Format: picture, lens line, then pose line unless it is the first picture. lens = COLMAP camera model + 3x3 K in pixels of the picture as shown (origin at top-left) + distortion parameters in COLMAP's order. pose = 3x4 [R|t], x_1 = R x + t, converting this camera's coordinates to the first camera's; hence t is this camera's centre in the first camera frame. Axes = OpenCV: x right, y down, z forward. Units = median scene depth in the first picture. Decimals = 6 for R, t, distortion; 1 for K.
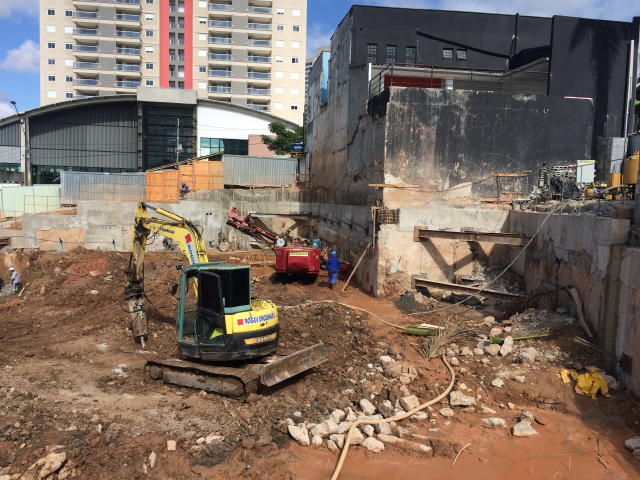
lens RADIAL K [[545.4, 0, 318.7], [0, 545.4, 237.3], [0, 0, 1]] dist [0.083889, -0.111096]
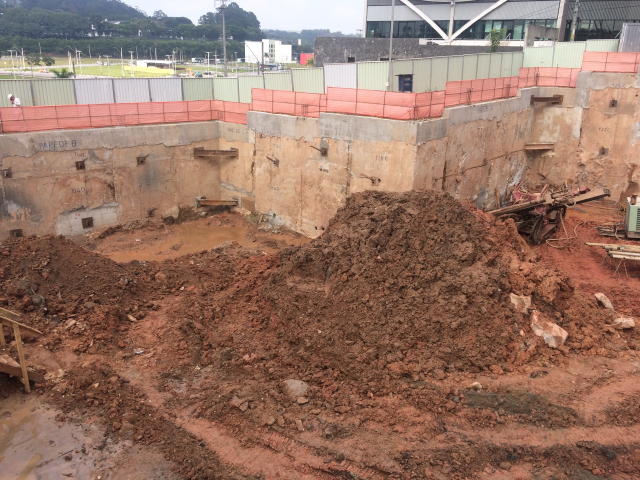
lens RADIAL K [[545.4, 0, 318.7], [0, 545.4, 237.3], [0, 0, 1]] dist [0.083889, -0.111096]
pose [[0.687702, 0.227235, -0.689514, -0.069972], [-0.056110, 0.963549, 0.261583, 0.005835], [0.723821, -0.141203, 0.675385, -0.015301]]
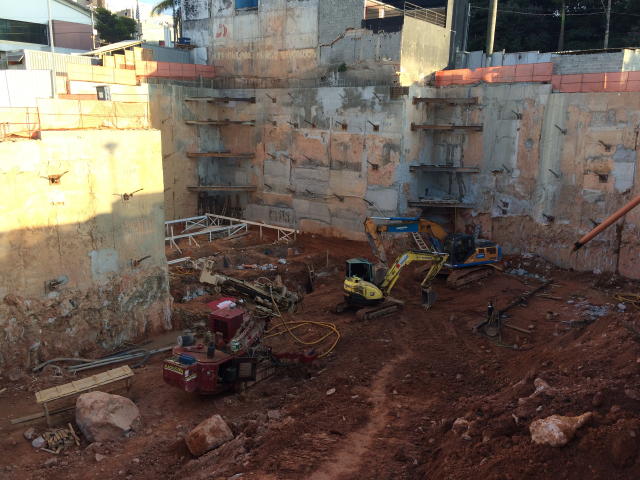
lens RADIAL K [[545.4, 0, 318.7], [0, 545.4, 237.3], [0, 0, 1]] dist [0.083889, -0.111096]
pose [[0.734320, -0.158981, 0.659924, -0.524792], [0.047324, 0.981811, 0.183868, 0.035463], [-0.677152, -0.103788, 0.728487, -0.078566]]
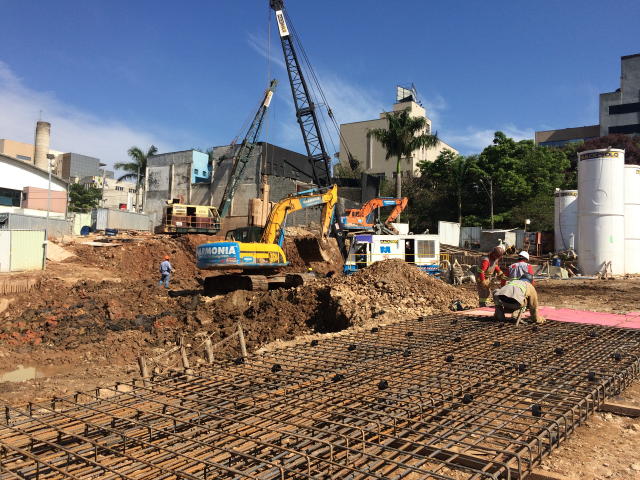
lens RADIAL K [[545.4, 0, 318.7], [0, 545.4, 237.3], [0, 0, 1]] dist [0.083889, -0.111096]
pose [[0.673881, 0.048451, 0.737250, -0.590674], [0.035855, 0.994527, -0.098132, 0.048722], [-0.737970, 0.092564, 0.668455, -0.183486]]
